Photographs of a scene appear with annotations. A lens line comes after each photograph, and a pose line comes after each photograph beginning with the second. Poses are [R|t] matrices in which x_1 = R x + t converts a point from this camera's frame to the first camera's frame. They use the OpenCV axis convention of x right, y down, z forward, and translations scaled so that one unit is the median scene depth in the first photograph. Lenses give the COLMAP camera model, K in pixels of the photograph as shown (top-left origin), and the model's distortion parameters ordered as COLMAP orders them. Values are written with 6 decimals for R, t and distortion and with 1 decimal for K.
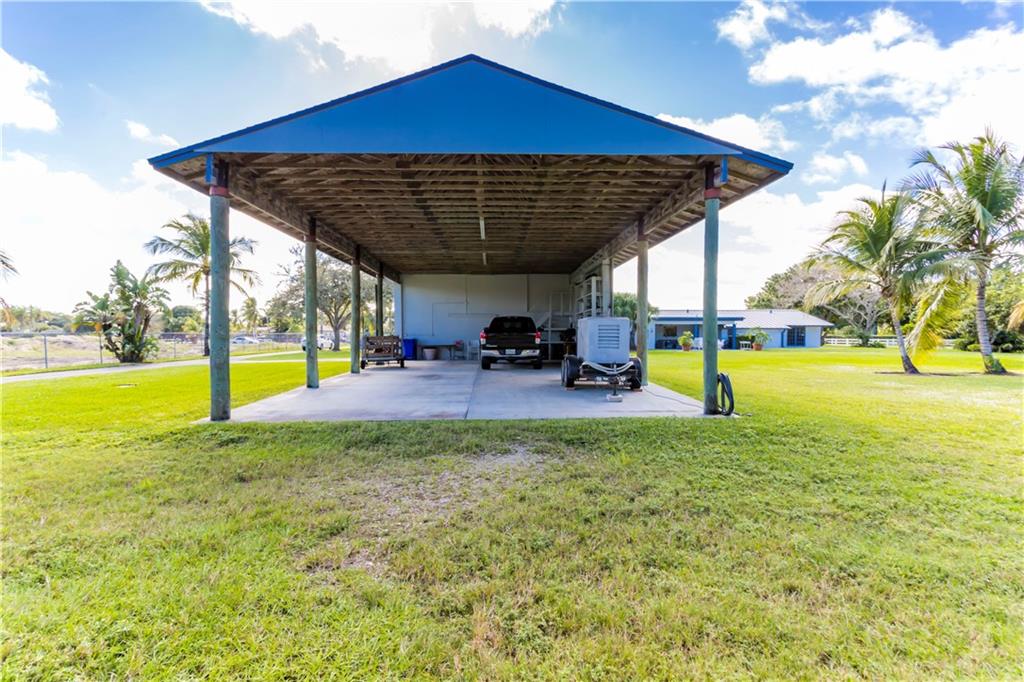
lens RADIAL K [[495.4, 0, 509.6], [0, 495.4, 337.7], [0, 0, 1]] dist [0.025132, 0.001897]
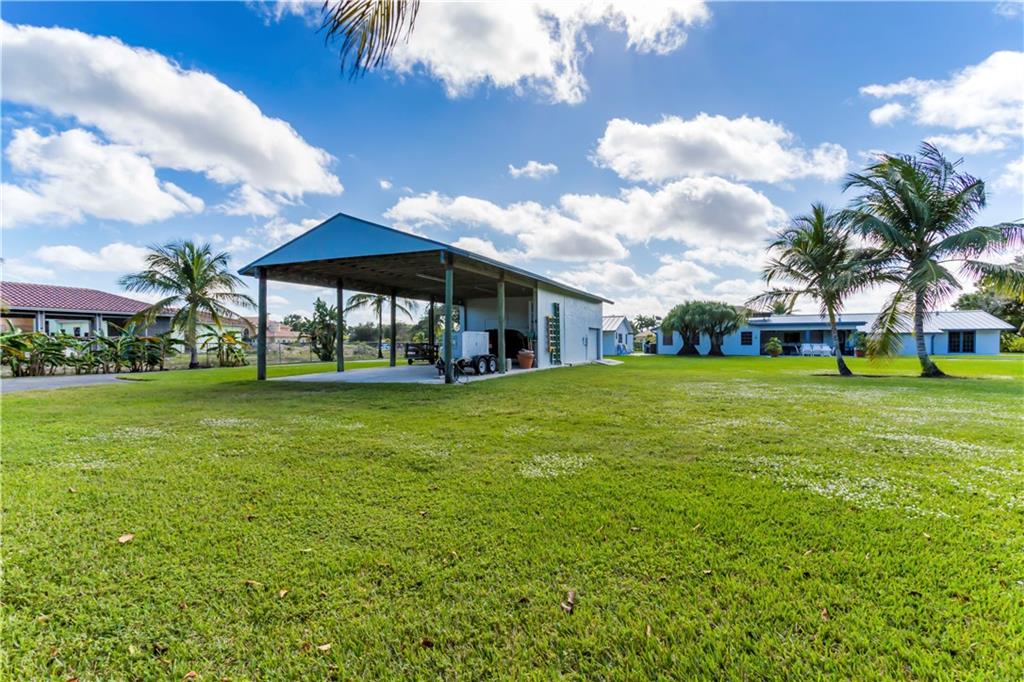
lens RADIAL K [[495.4, 0, 518.3], [0, 495.4, 343.4], [0, 0, 1]] dist [0.025132, 0.001897]
pose [[0.907863, -0.005212, -0.419234, 0.419291], [0.002629, 0.999974, -0.006738, 0.005615], [0.419258, 0.005015, 0.907853, -0.175729]]
